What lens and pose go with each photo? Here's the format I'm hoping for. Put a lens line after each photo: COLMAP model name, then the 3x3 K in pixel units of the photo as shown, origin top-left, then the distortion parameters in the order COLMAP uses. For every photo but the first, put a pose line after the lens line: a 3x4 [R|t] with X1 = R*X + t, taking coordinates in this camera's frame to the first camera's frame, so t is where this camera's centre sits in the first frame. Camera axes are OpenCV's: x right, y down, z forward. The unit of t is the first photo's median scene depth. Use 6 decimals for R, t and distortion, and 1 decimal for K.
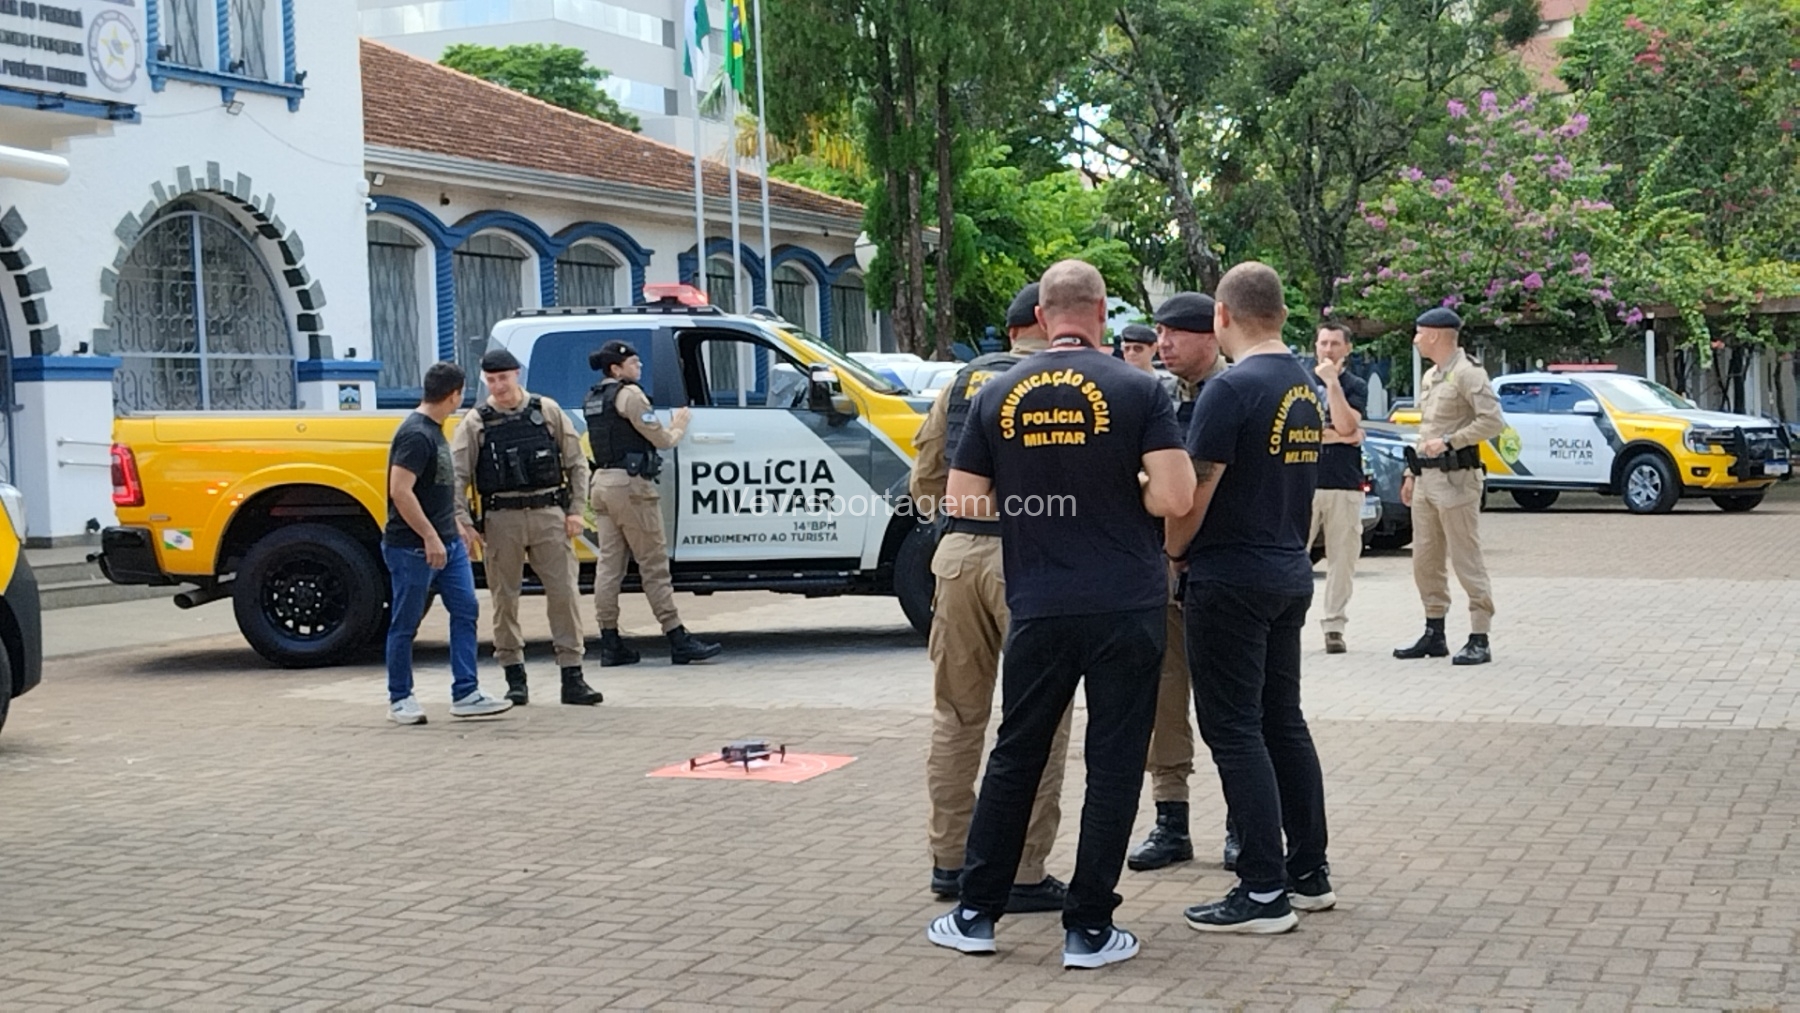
lens RADIAL K [[2582.8, 0, 875.9], [0, 2582.8, 509.9], [0, 0, 1]] dist [0.205367, -0.695729]
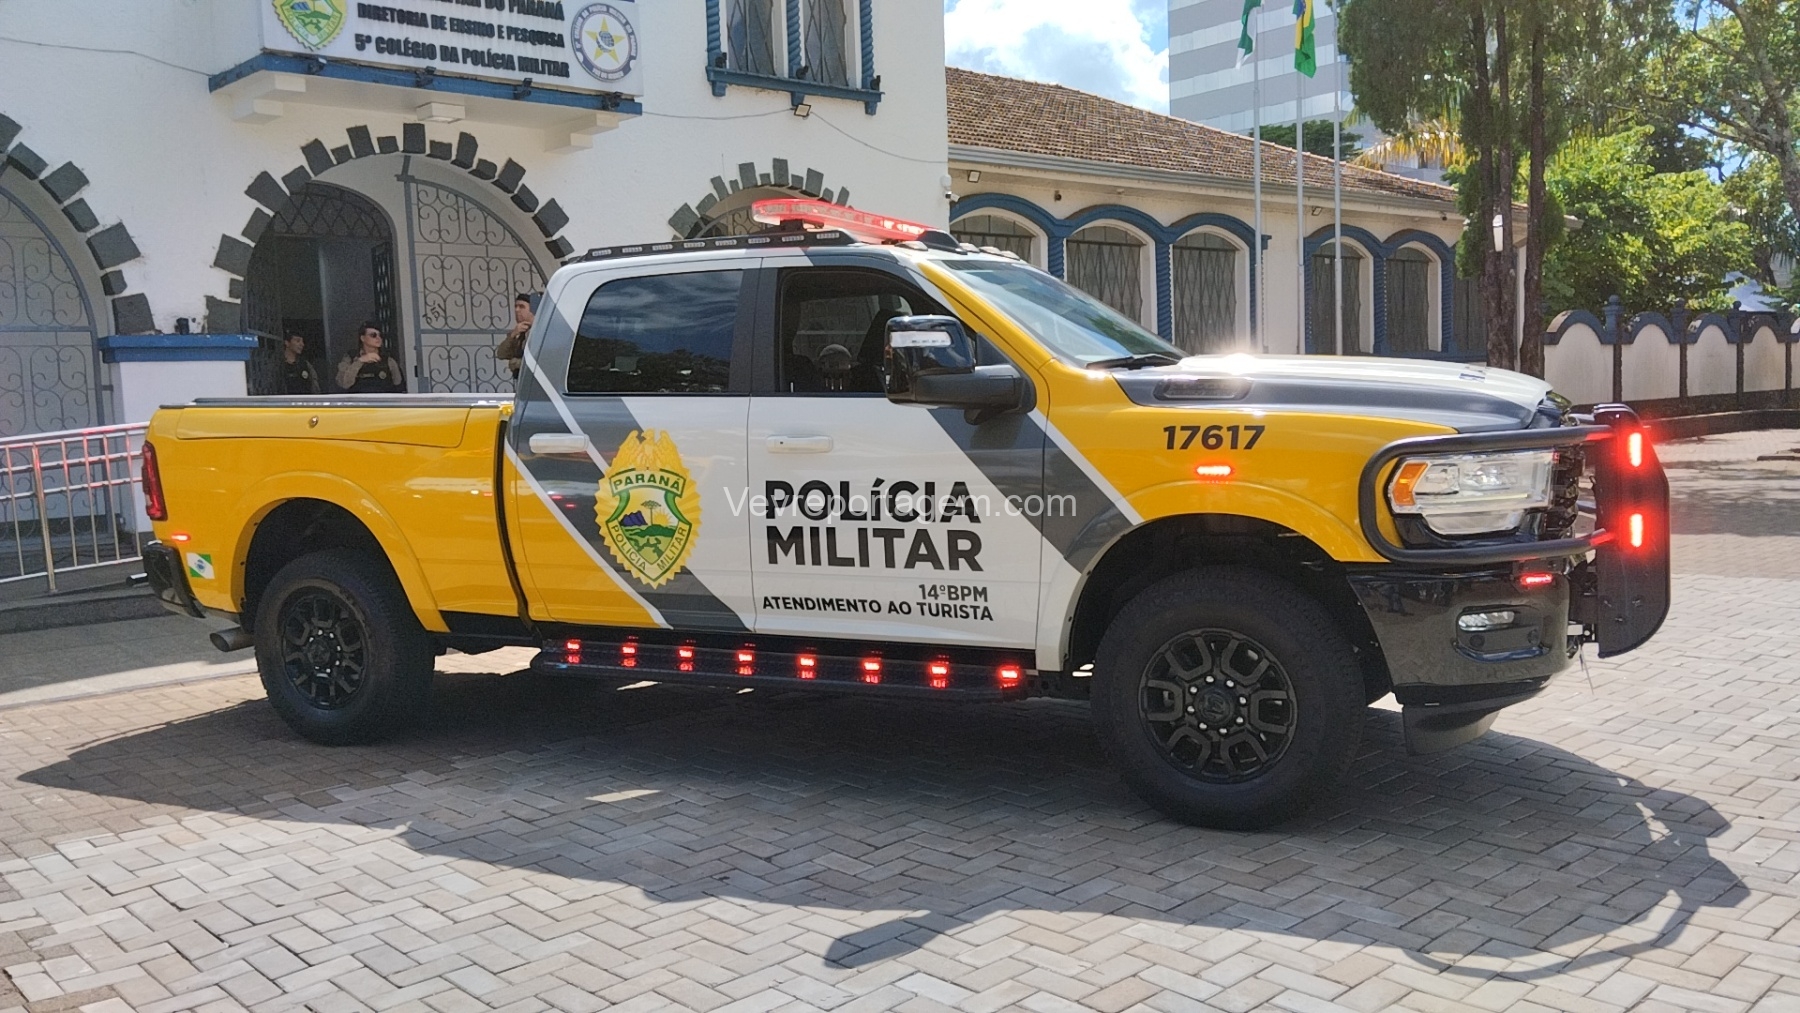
lens RADIAL K [[1461.6, 0, 901.1], [0, 1461.6, 521.4], [0, 0, 1]] dist [0.091903, -0.181626]
pose [[0.907800, 0.035864, -0.417867, 0.061247], [-0.007312, 0.997539, 0.069731, -0.019486], [0.419340, -0.060246, 0.905828, 0.401160]]
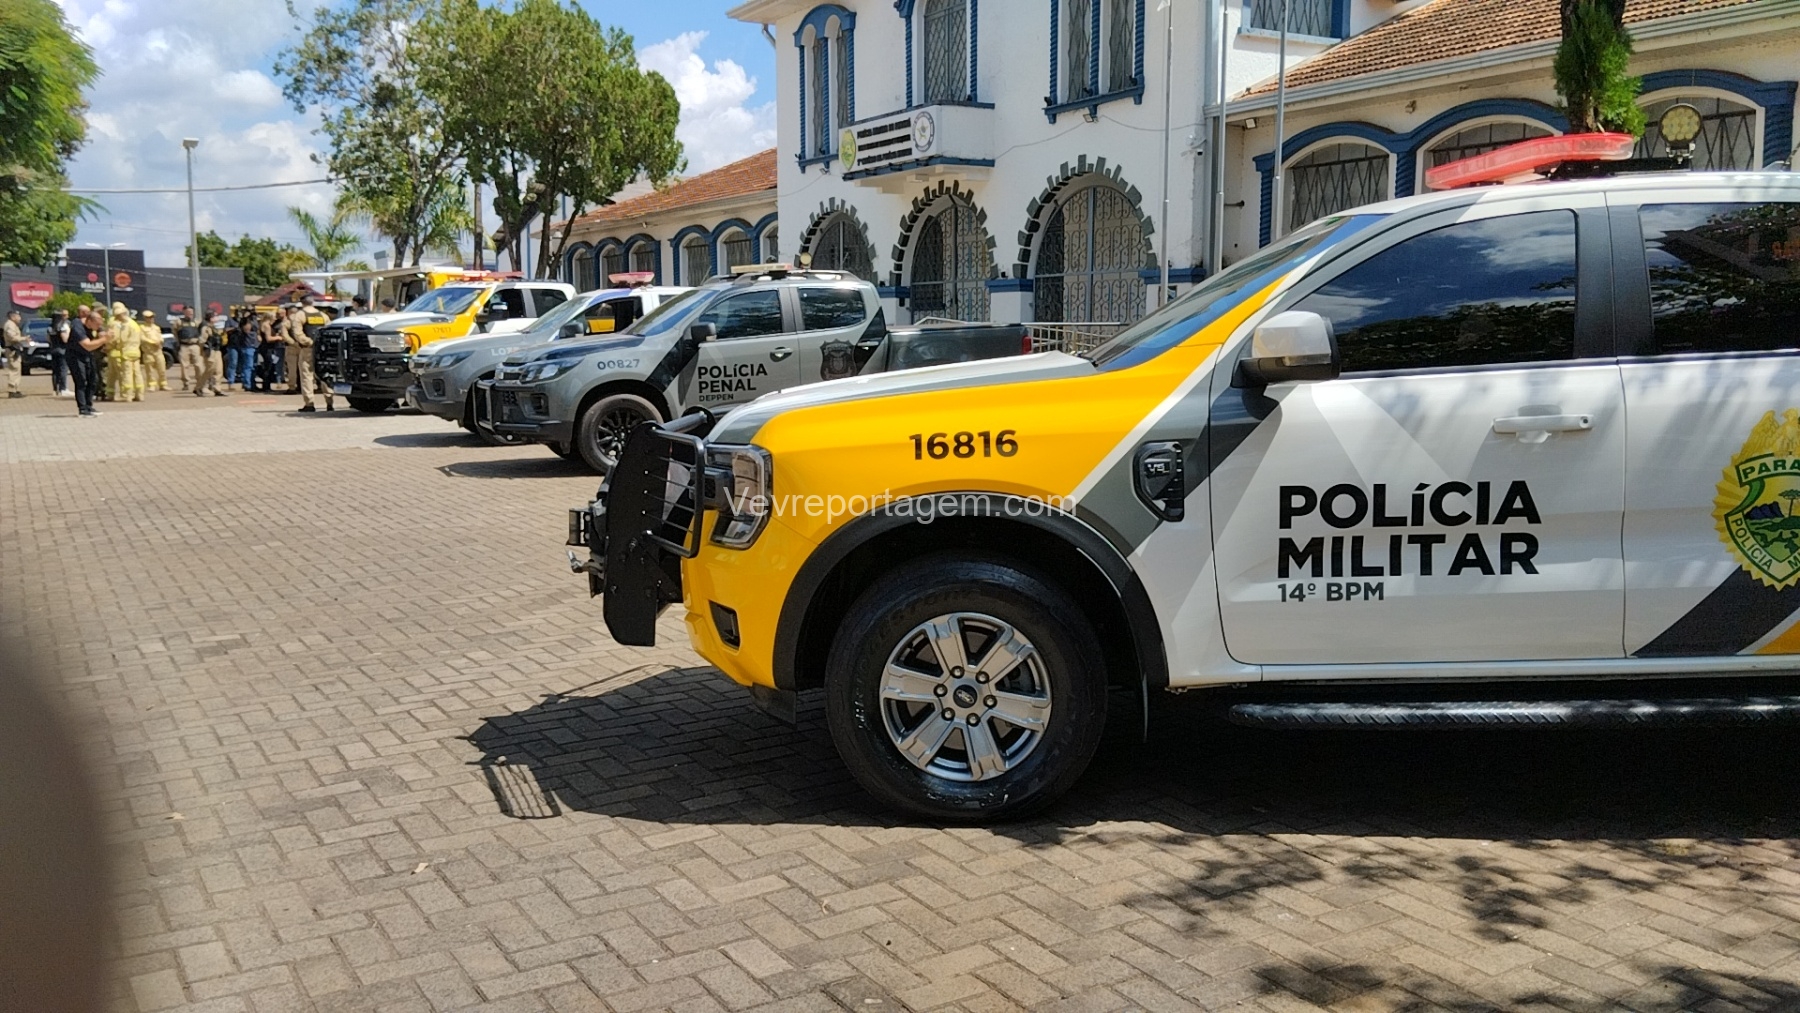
lens RADIAL K [[1461.6, 0, 901.1], [0, 1461.6, 521.4], [0, 0, 1]] dist [0.091903, -0.181626]
pose [[-0.589905, 0.136292, -0.795888, 0.548756], [-0.006080, 0.984875, 0.173161, -0.059592], [0.807450, 0.106988, -0.580153, 1.363351]]
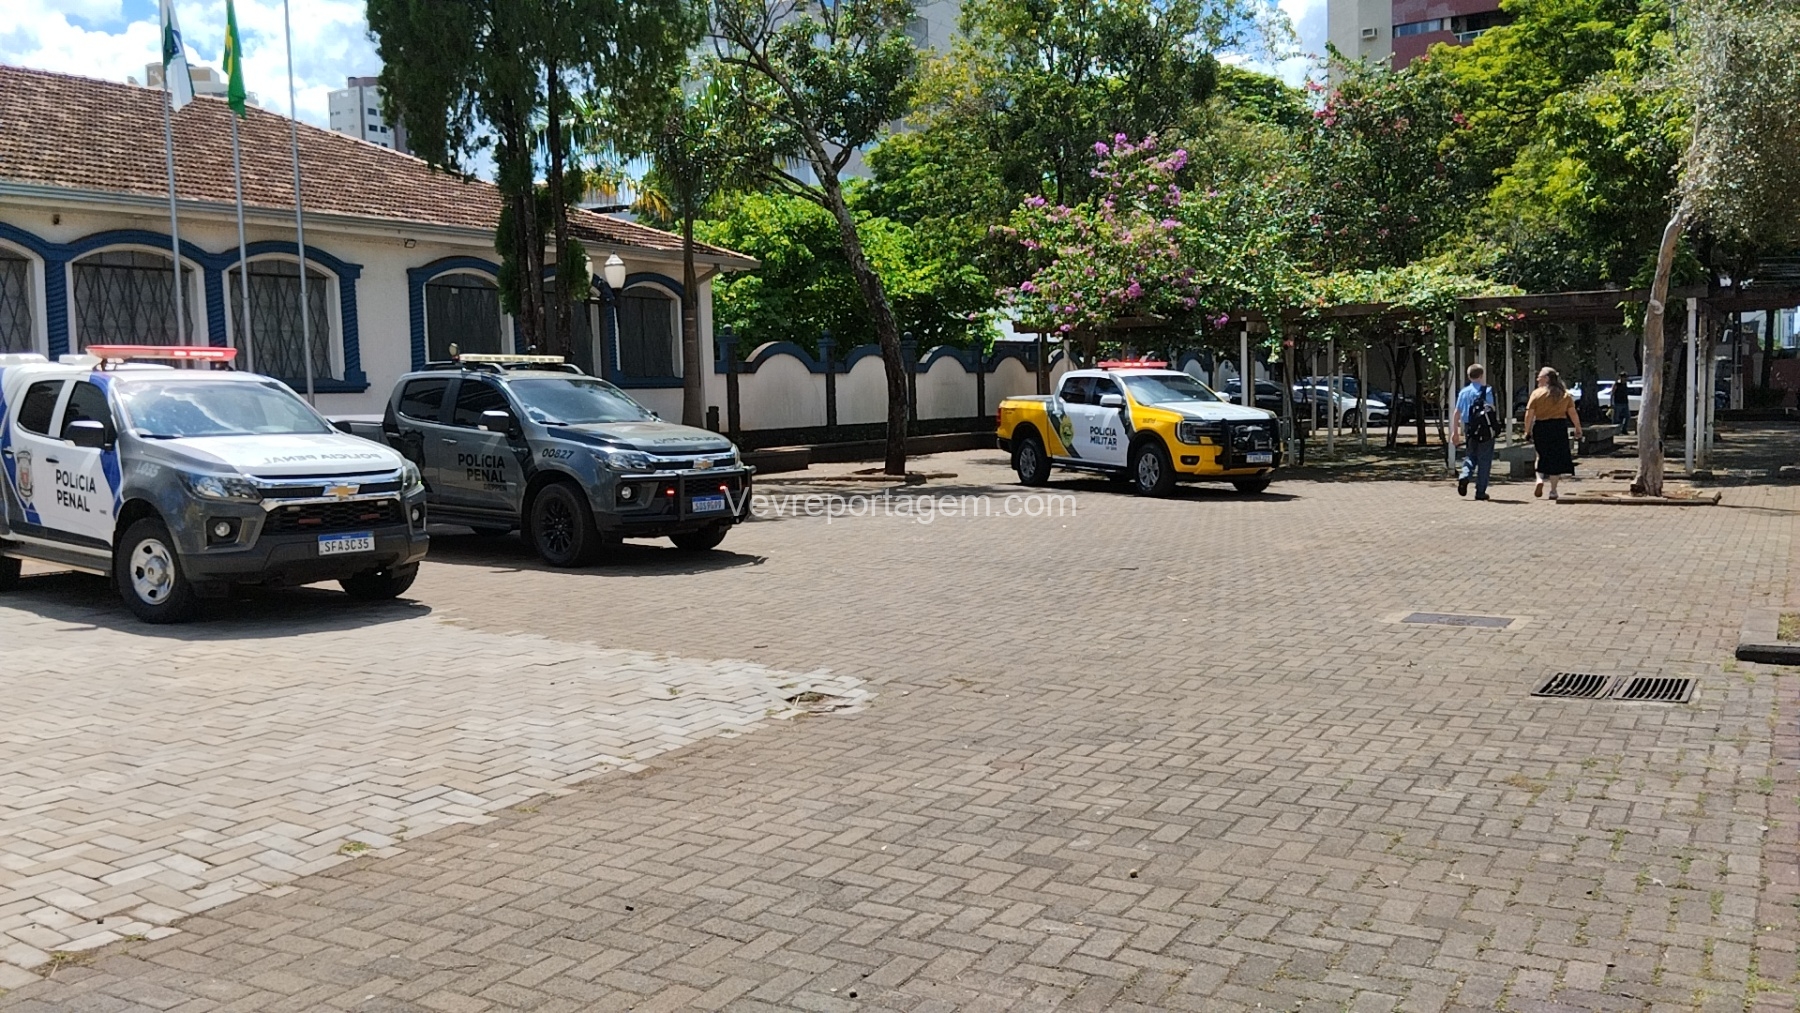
lens RADIAL K [[1461.6, 0, 901.1], [0, 1461.6, 521.4], [0, 0, 1]] dist [0.091903, -0.181626]
pose [[0.987602, 0.019052, -0.155819, 0.358002], [-0.009771, 0.998144, 0.060113, -0.030492], [0.156675, -0.057846, 0.985955, 0.447939]]
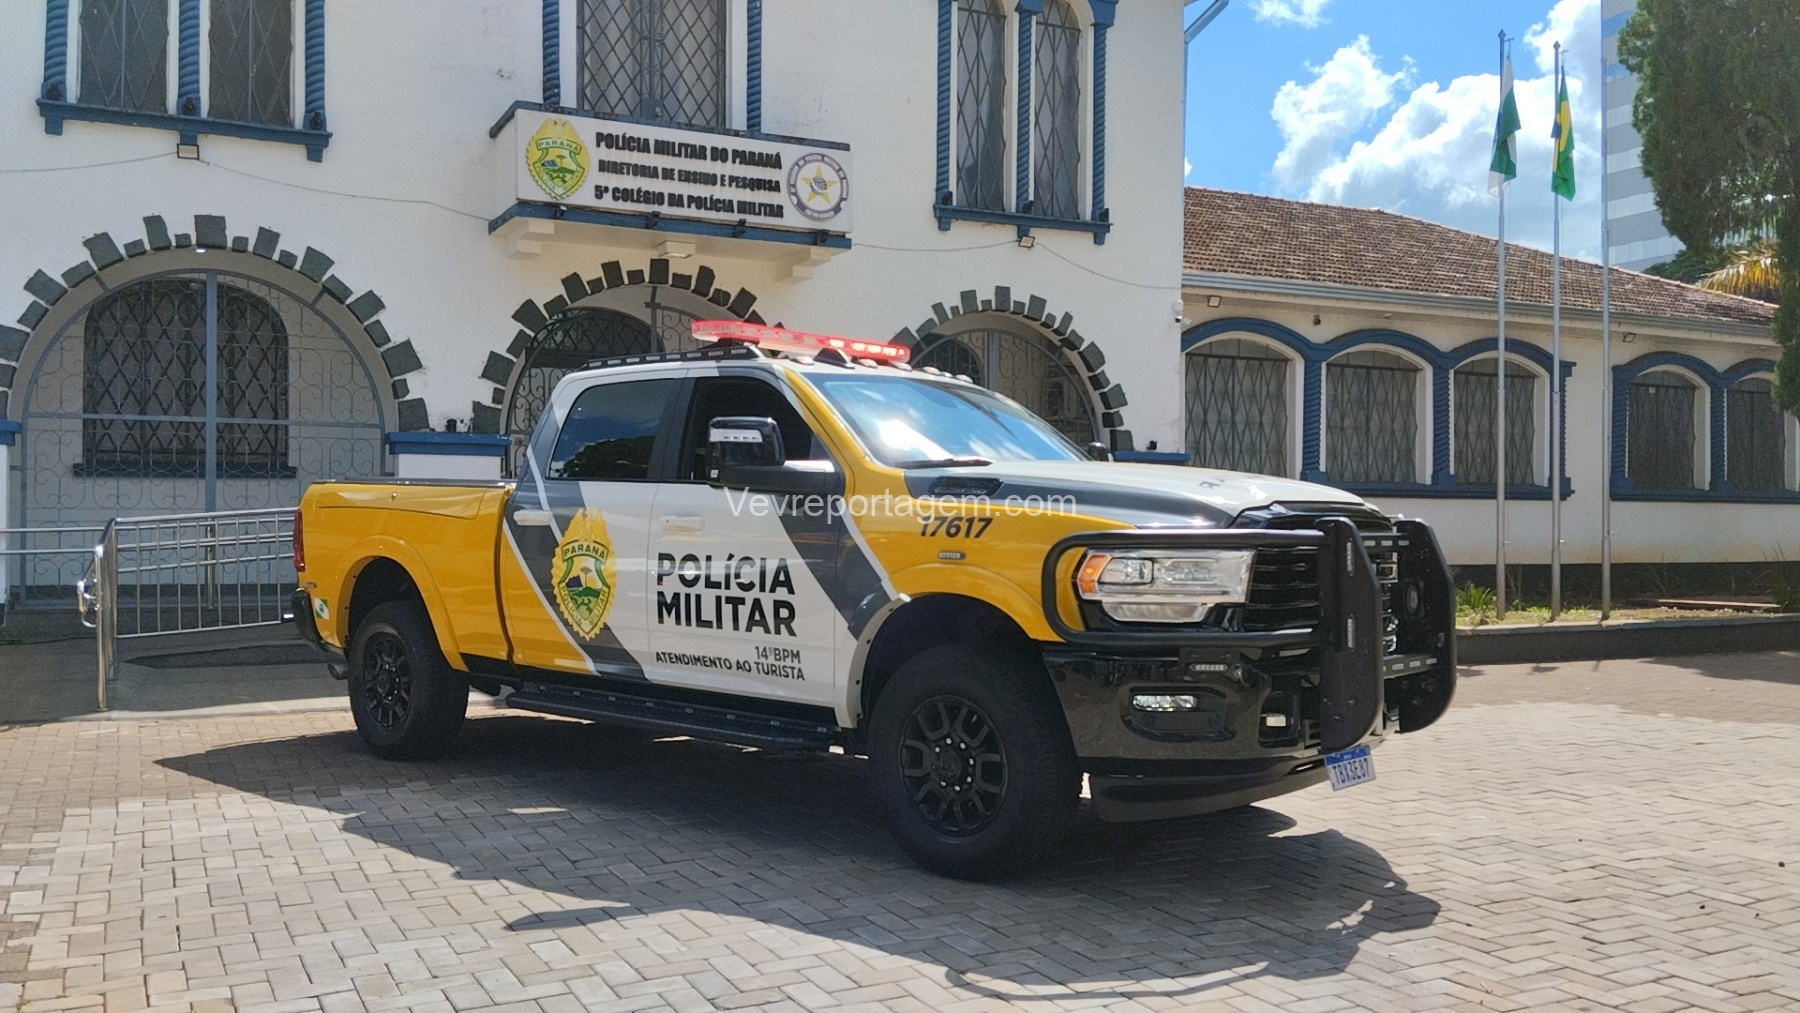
lens RADIAL K [[1461.6, 0, 901.1], [0, 1461.6, 521.4], [0, 0, 1]] dist [0.091903, -0.181626]
pose [[0.757520, 0.035905, -0.651824, 0.147634], [-0.051014, 0.998689, -0.004274, -0.017043], [0.650816, 0.036490, 0.758358, 0.419874]]
